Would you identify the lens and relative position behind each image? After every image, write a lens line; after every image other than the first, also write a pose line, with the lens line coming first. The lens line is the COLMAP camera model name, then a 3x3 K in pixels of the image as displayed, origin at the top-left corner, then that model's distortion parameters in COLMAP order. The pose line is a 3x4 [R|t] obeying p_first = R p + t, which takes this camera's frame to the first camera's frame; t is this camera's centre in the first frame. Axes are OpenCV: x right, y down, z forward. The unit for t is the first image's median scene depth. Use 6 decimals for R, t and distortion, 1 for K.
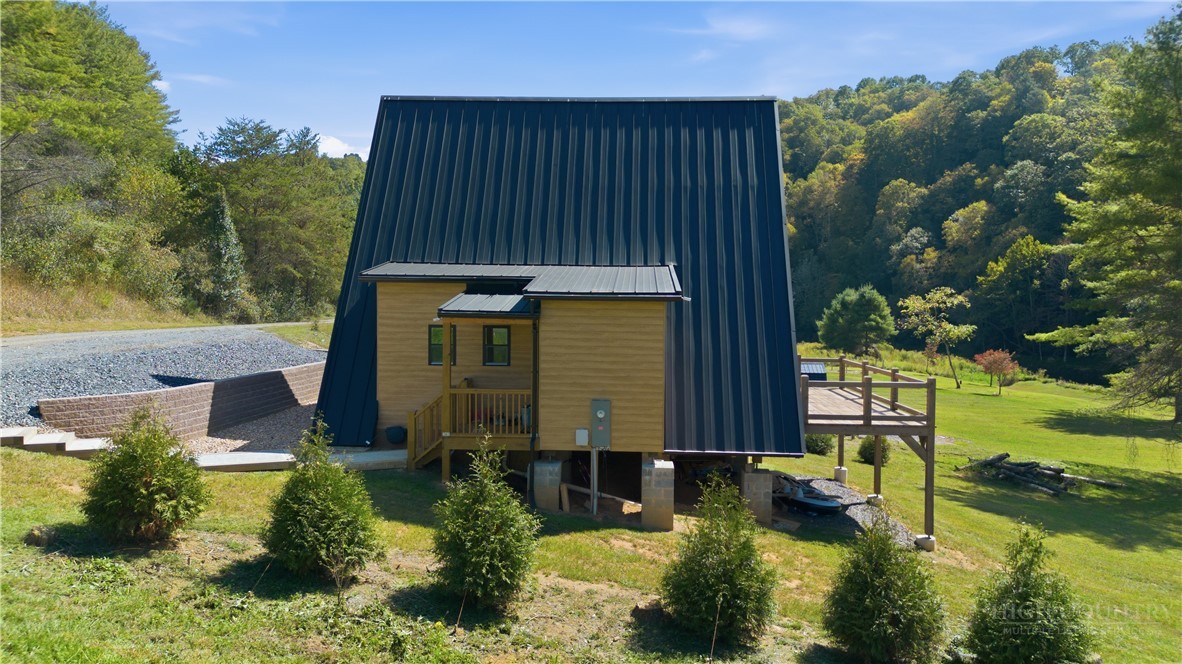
lens RADIAL K [[811.1, 0, 591.0], [0, 811.1, 332.0], [0, 0, 1]] dist [0.103246, -0.126812]
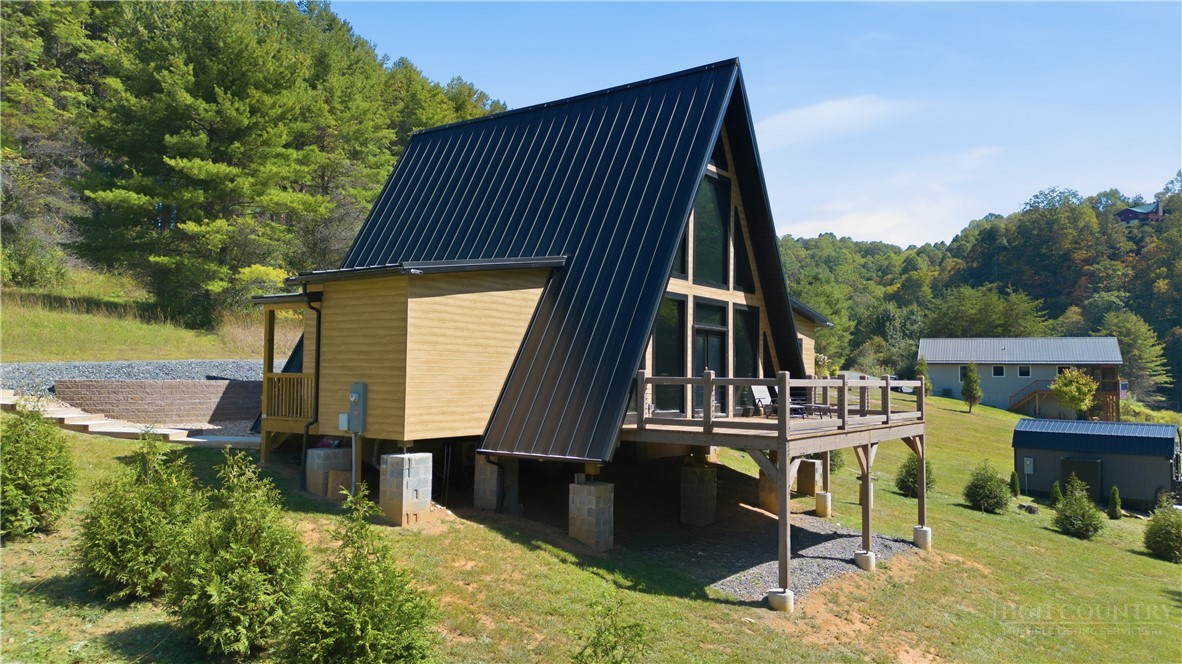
lens RADIAL K [[811.1, 0, 591.0], [0, 811.1, 332.0], [0, 0, 1]] dist [0.103246, -0.126812]
pose [[0.853134, -0.023993, -0.521139, 0.749399], [-0.023130, 0.996220, -0.083731, 0.097678], [0.521178, 0.083488, 0.849354, 0.315320]]
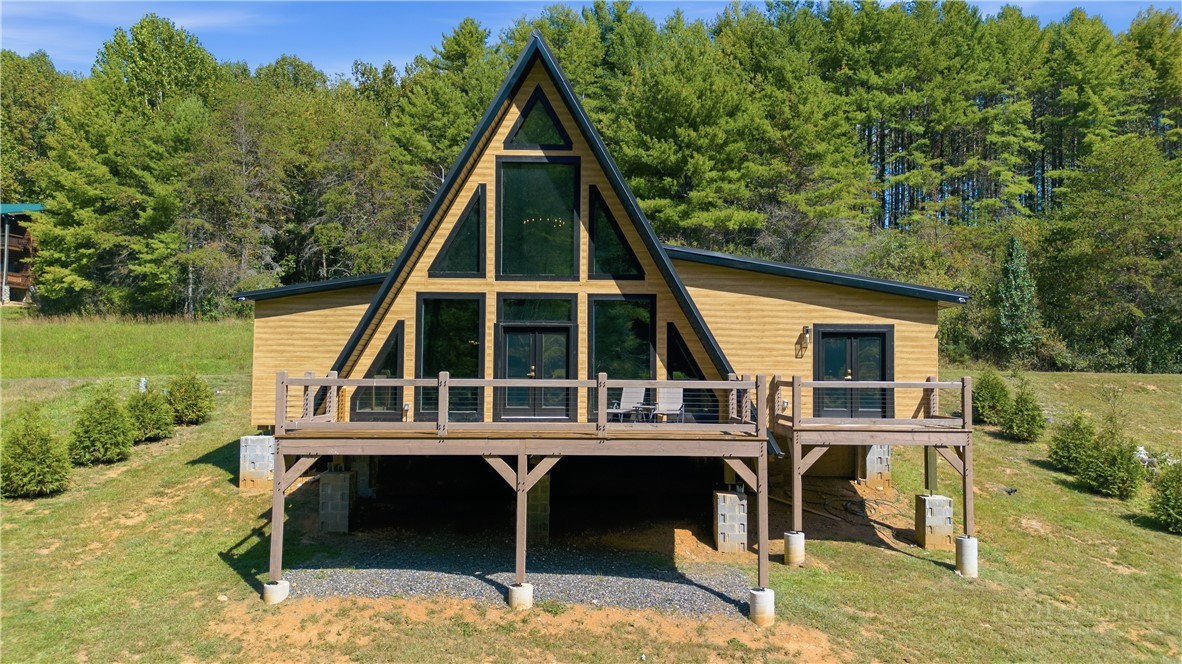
lens RADIAL K [[811.1, 0, 591.0], [0, 811.1, 332.0], [0, 0, 1]] dist [0.103246, -0.126812]
pose [[0.090212, -0.054563, -0.994427, 1.390528], [-0.039892, 0.997499, -0.058350, 0.058294], [0.995123, 0.044933, 0.087810, 1.417754]]
